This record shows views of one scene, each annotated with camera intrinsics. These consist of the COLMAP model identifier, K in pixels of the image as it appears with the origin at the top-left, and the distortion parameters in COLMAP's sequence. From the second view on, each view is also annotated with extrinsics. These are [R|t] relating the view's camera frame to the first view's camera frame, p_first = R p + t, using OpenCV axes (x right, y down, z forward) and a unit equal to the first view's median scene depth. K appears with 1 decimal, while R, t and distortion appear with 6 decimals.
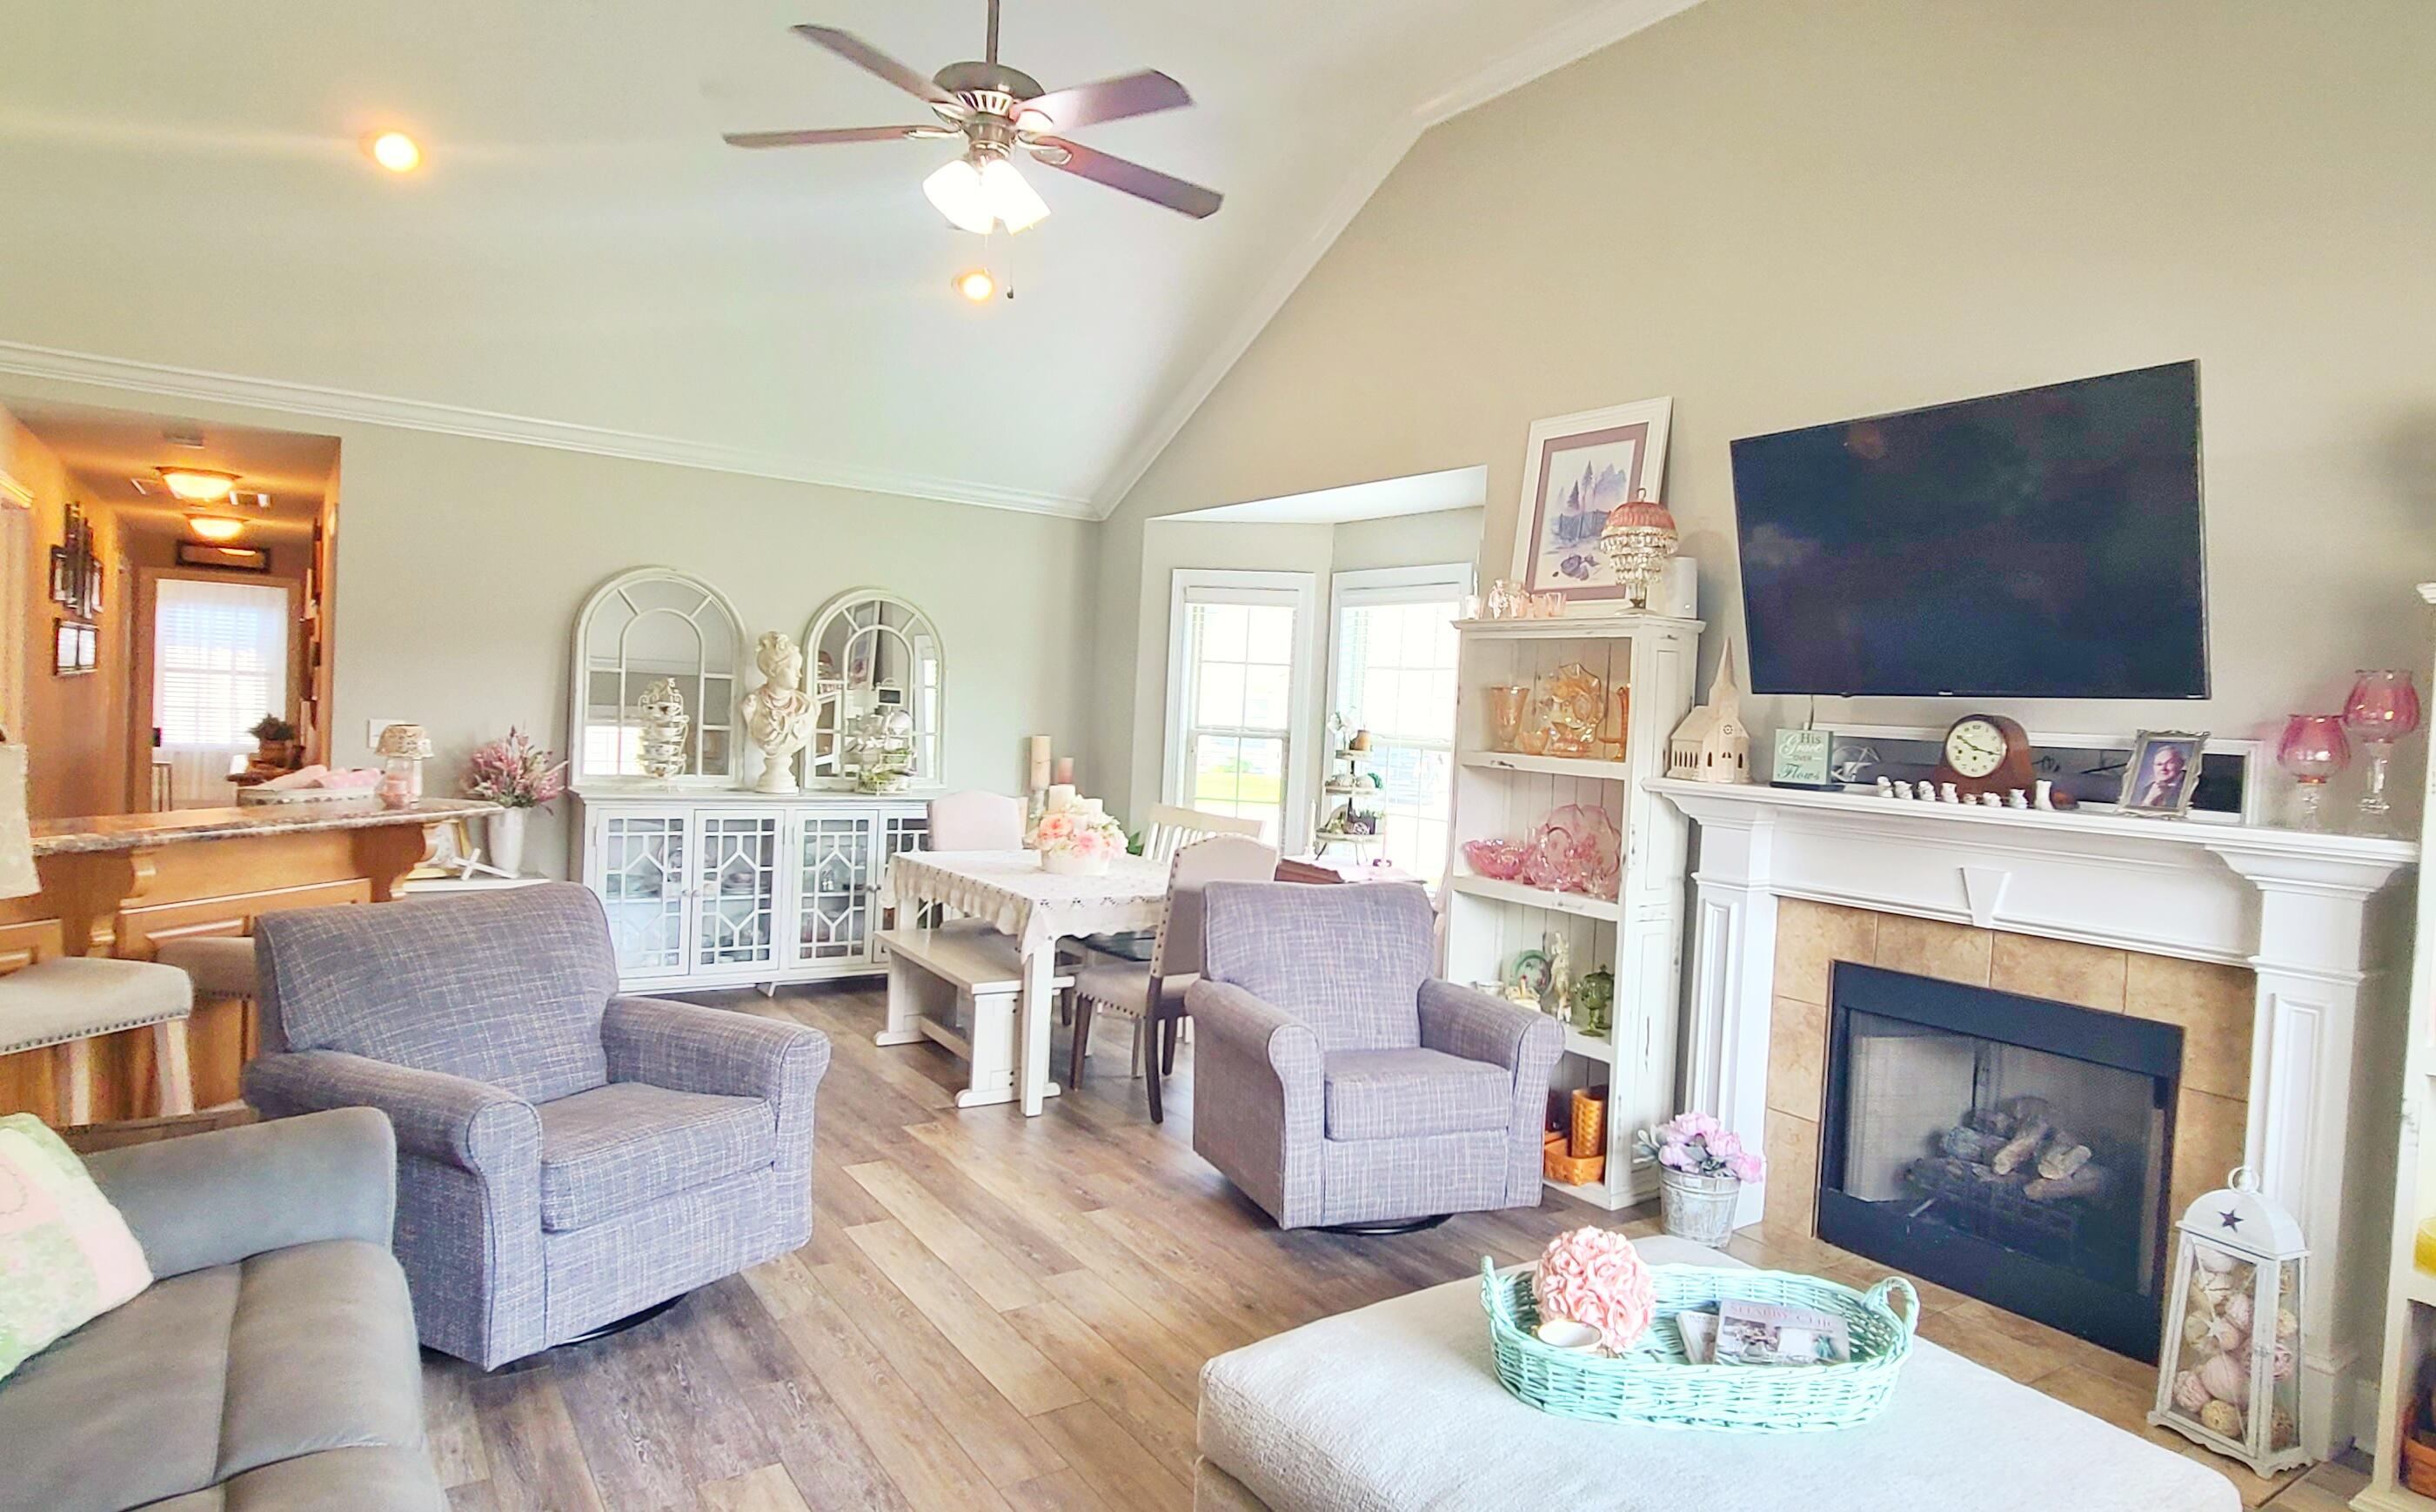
lens RADIAL K [[1341.8, 0, 1218.0], [0, 1341.8, 756.0], [0, 0, 1]] dist [0.001279, 0.000212]
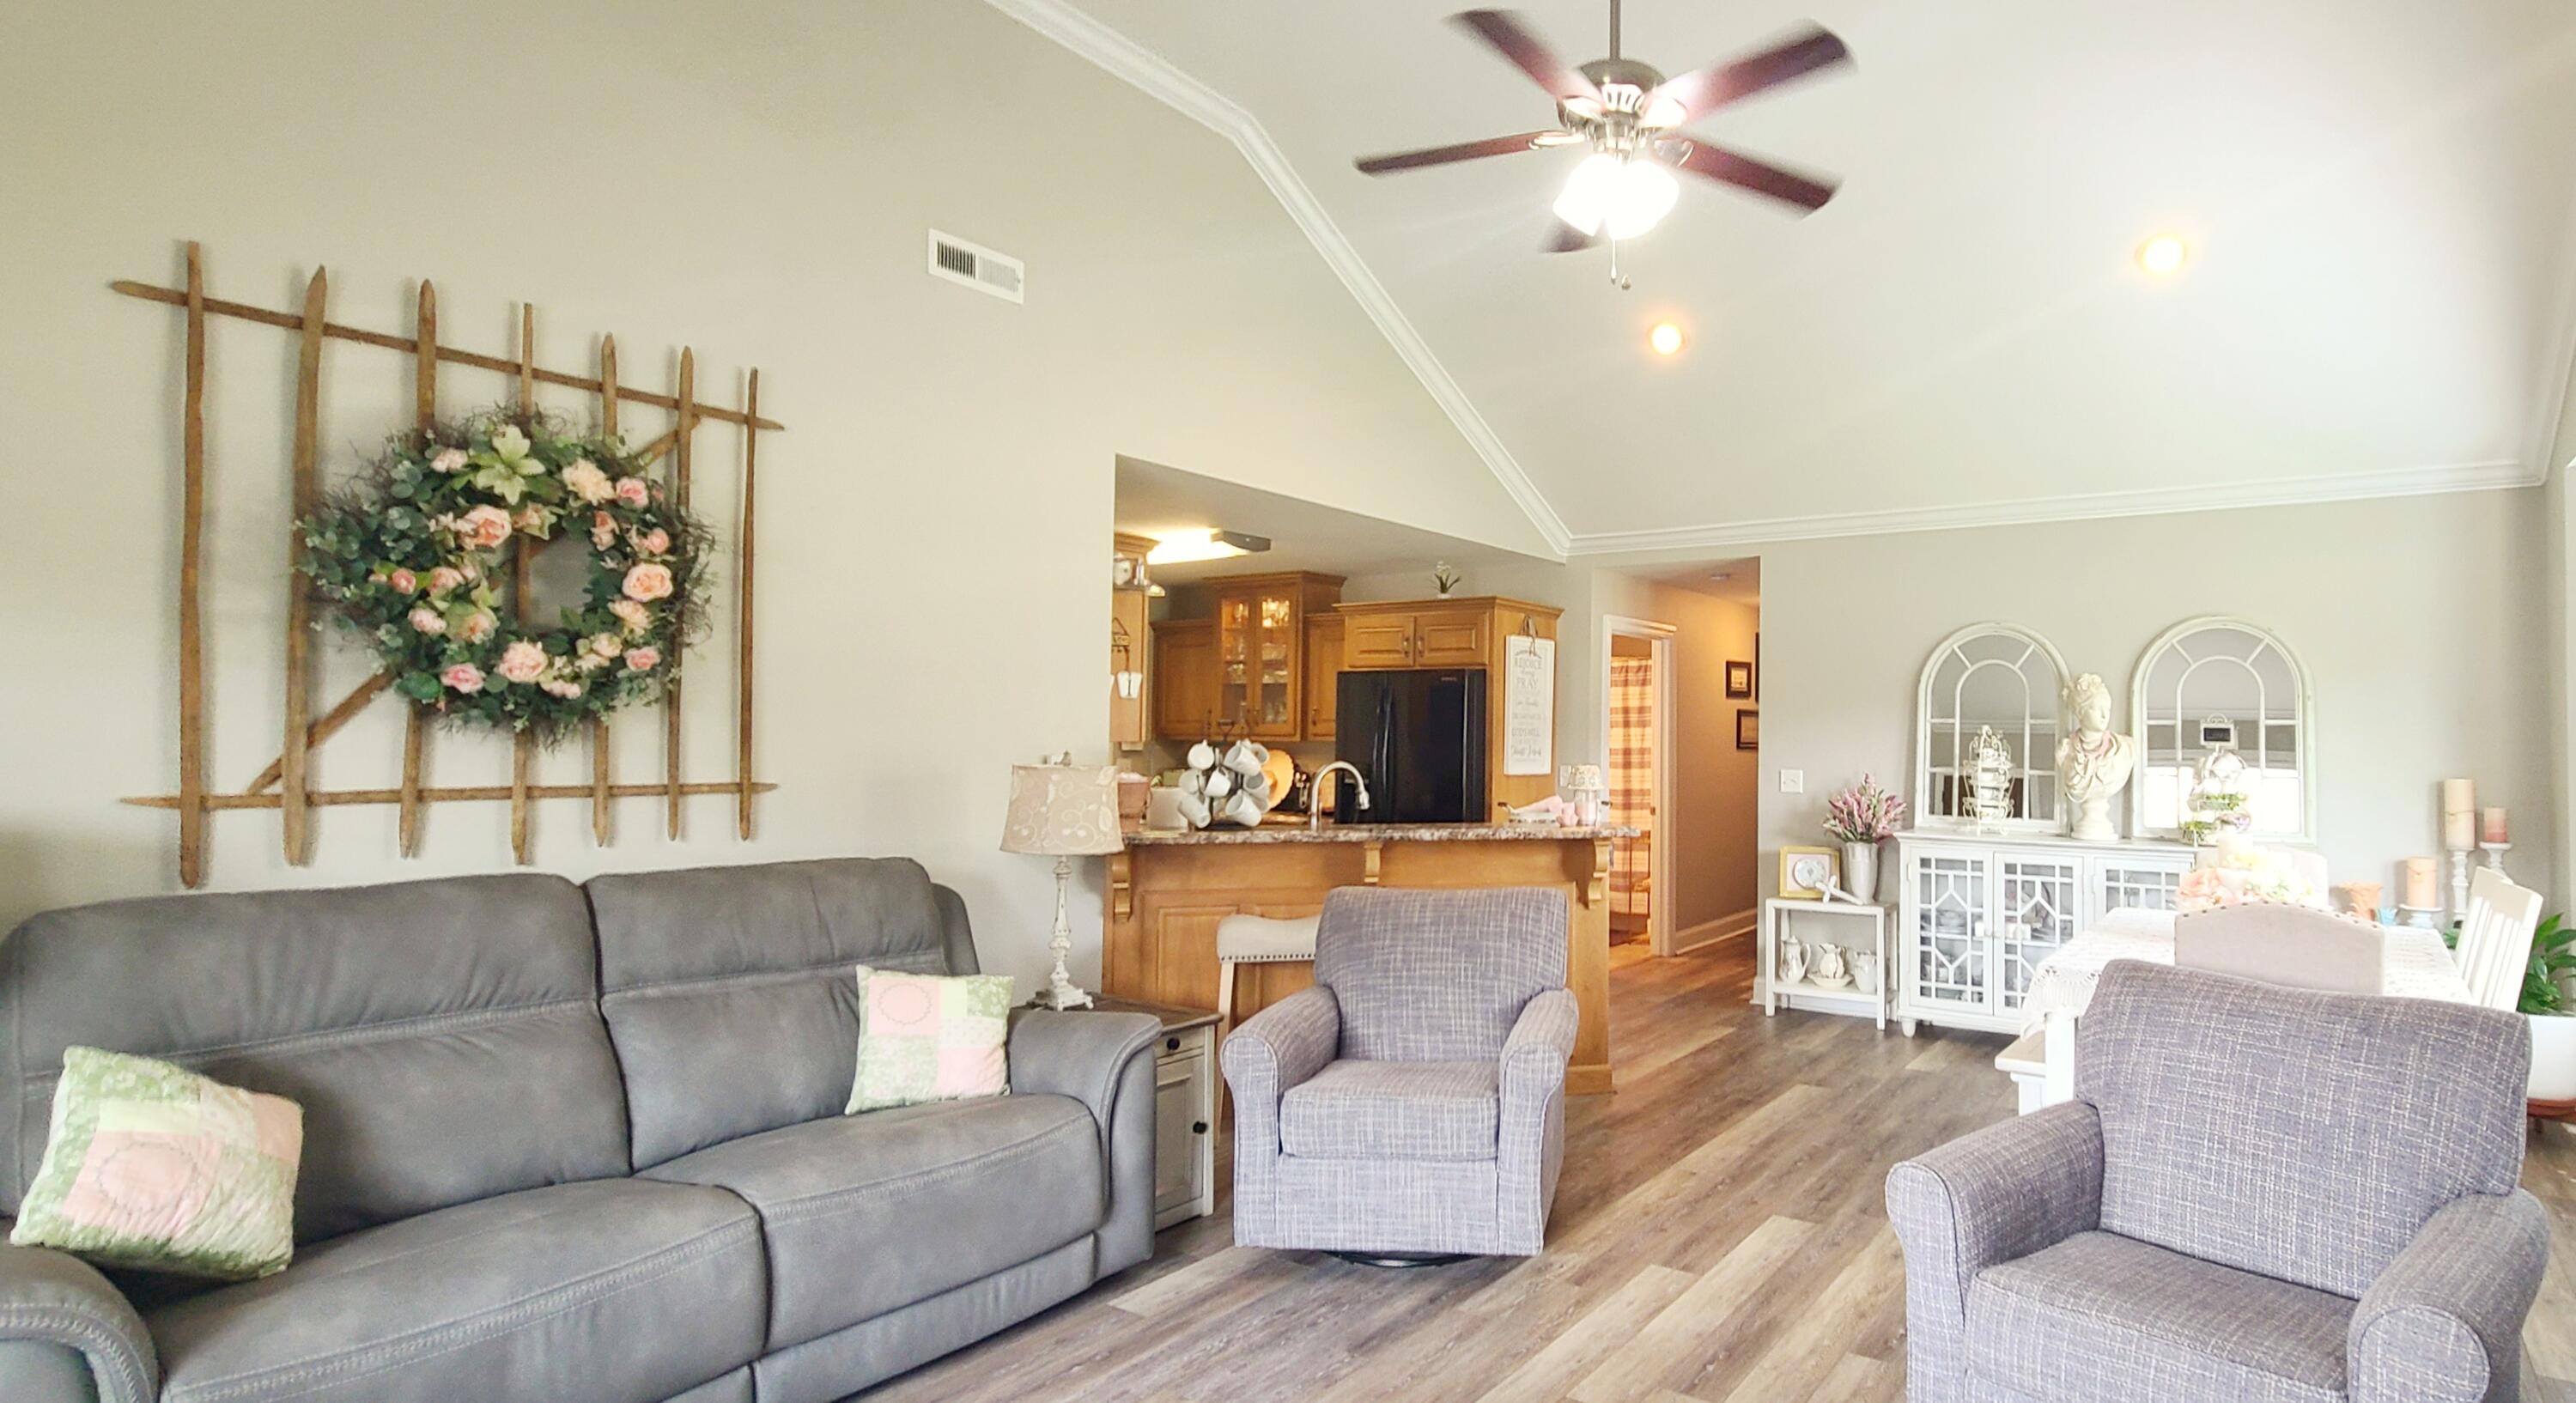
lens RADIAL K [[1116.2, 0, 1289.3], [0, 1116.2, 689.2], [0, 0, 1]] dist [0.010625, -0.000158]
pose [[0.490606, -0.073296, -0.868293, 0.161040], [-0.015973, 0.995532, -0.093062, 0.007204], [0.871235, 0.059526, 0.487243, 0.168843]]
